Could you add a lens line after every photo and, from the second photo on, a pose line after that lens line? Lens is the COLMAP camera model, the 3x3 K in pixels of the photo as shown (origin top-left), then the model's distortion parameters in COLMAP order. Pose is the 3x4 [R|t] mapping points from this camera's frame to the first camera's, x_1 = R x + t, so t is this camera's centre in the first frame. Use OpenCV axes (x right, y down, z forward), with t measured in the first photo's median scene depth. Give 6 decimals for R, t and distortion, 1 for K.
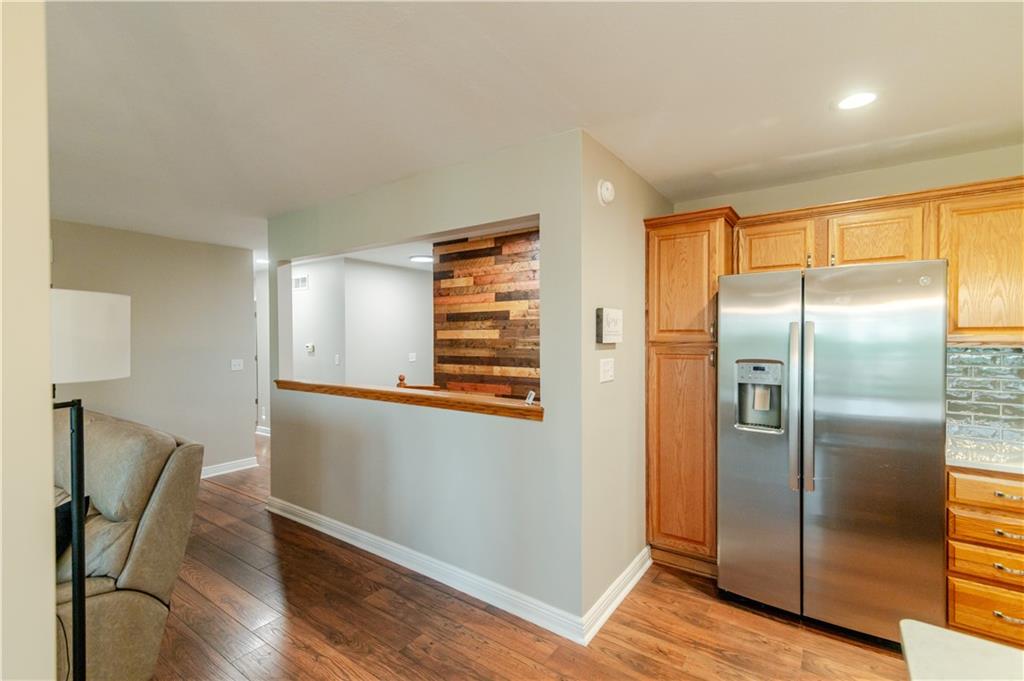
lens RADIAL K [[459.0, 0, 514.4], [0, 459.0, 342.4], [0, 0, 1]] dist [0.015263, -0.000525]
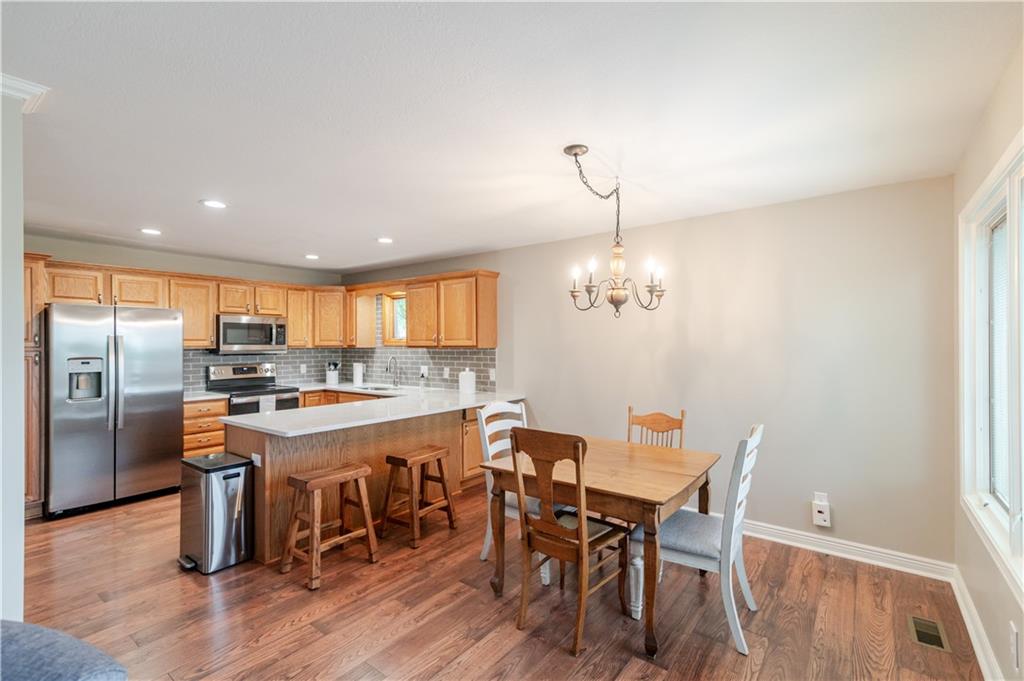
lens RADIAL K [[459.0, 0, 514.4], [0, 459.0, 342.4], [0, 0, 1]] dist [0.015263, -0.000525]
pose [[0.032875, 0.004995, 0.999447, -0.587848], [0.016762, 0.999844, -0.005549, 0.010093], [-0.999319, 0.016935, 0.032786, -0.316710]]
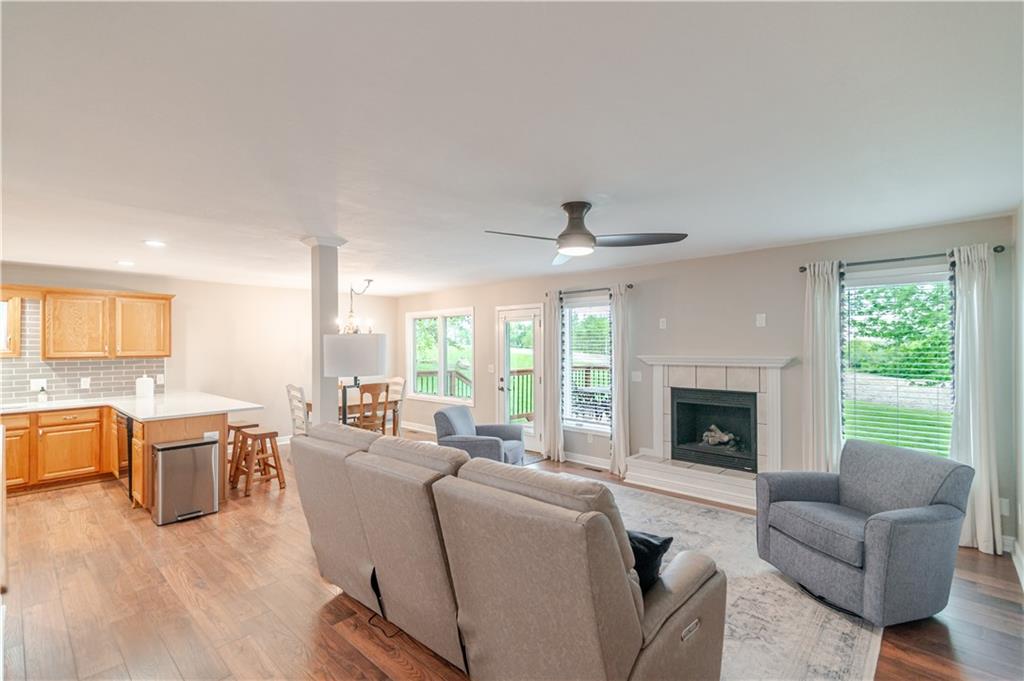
lens RADIAL K [[460.7, 0, 513.9], [0, 460.7, 343.0], [0, 0, 1]] dist [0.015228, -0.000733]
pose [[-0.991923, 0.008739, 0.126538, -0.685082], [0.009744, 0.999926, 0.007324, -0.026089], [-0.126464, 0.008498, -0.991935, 1.036739]]
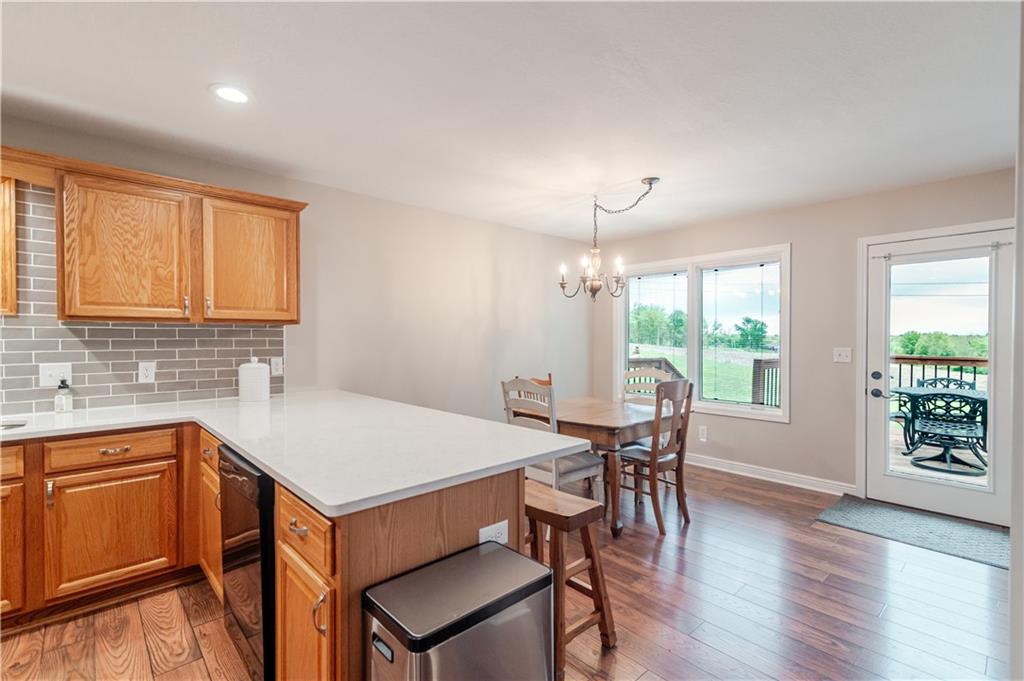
lens RADIAL K [[465.9, 0, 513.7], [0, 465.9, 342.7], [0, 0, 1]] dist [0.015012, -0.000810]
pose [[-0.978159, 0.000050, 0.207856, 0.023468], [0.005035, 0.999712, 0.023452, 0.029300], [-0.207795, 0.023986, -0.977878, 0.437511]]
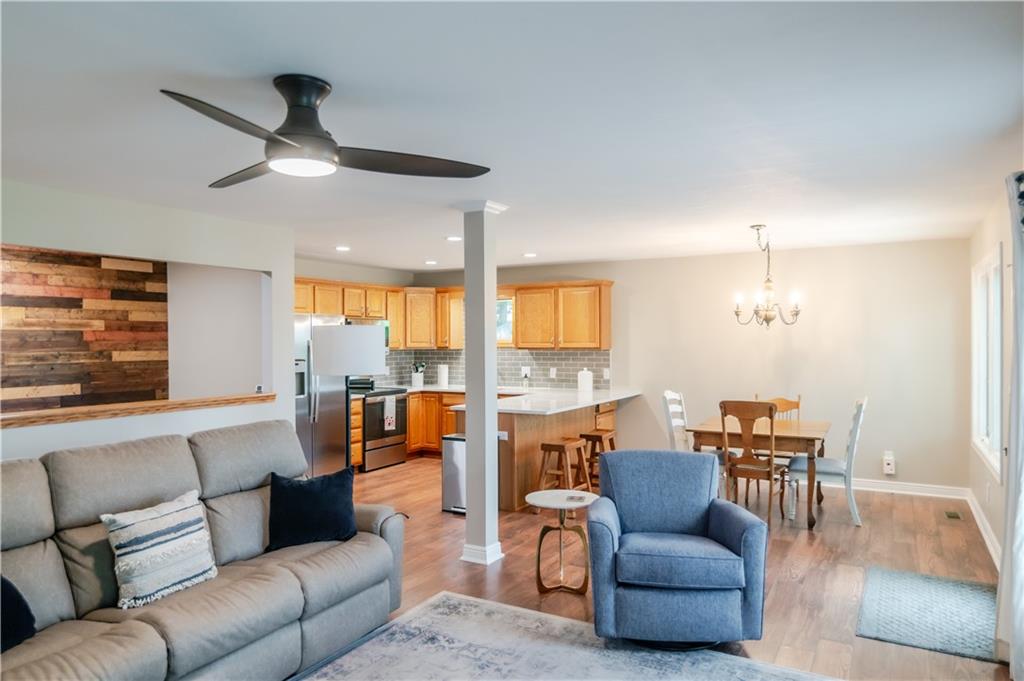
lens RADIAL K [[667.0, 0, 514.6], [0, 667.0, 343.2], [0, 0, 1]] dist [-0.001252, -0.000036]
pose [[-0.104458, -0.002966, 0.994525, -1.246549], [0.018523, 0.999816, 0.004927, -0.014227], [-0.994357, 0.018936, -0.104384, 0.218686]]
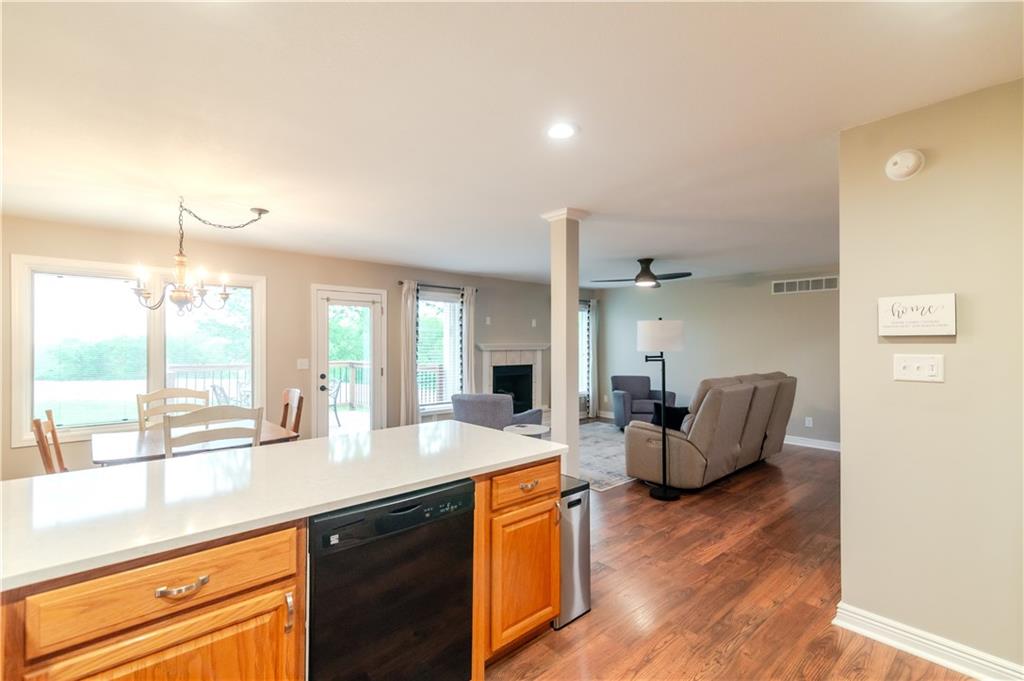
lens RADIAL K [[460.7, 0, 513.9], [0, 460.7, 343.0], [0, 0, 1]] dist [0.015228, -0.000733]
pose [[-0.222063, -0.000637, -0.975032, 0.675769], [-0.010572, 0.999943, 0.001755, 0.011760], [0.974975, 0.010698, -0.222057, 0.259951]]
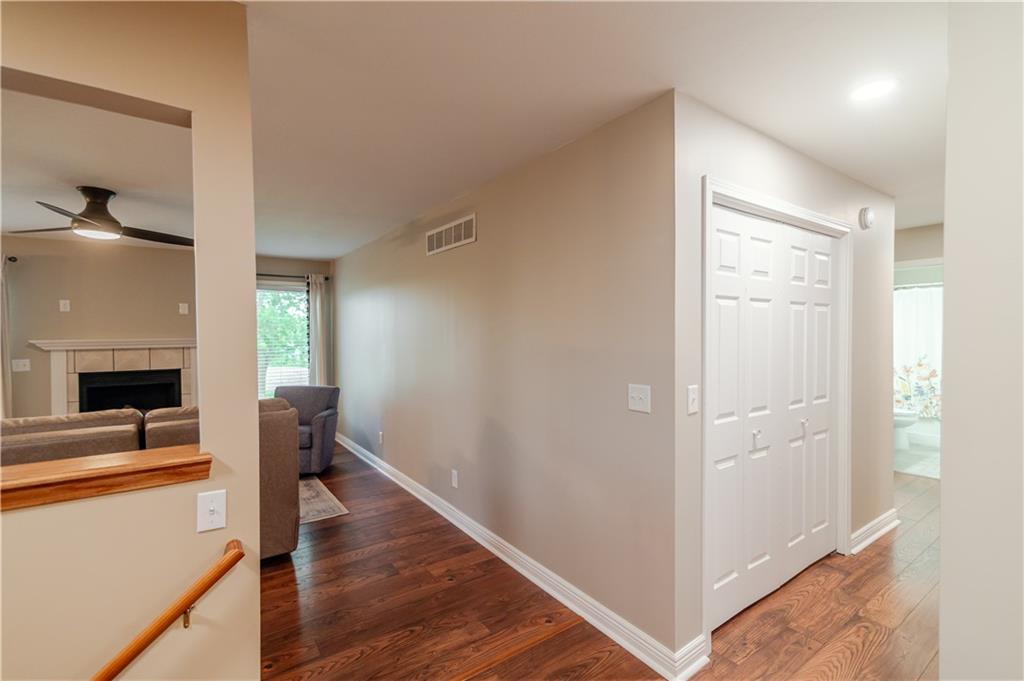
lens RADIAL K [[460.7, 0, 513.9], [0, 460.7, 343.0], [0, 0, 1]] dist [0.015228, -0.000733]
pose [[-0.330278, 0.026600, -0.943509, -0.210043], [-0.004629, 0.999545, 0.029800, -0.012742], [0.943873, 0.014210, -0.330004, 1.196629]]
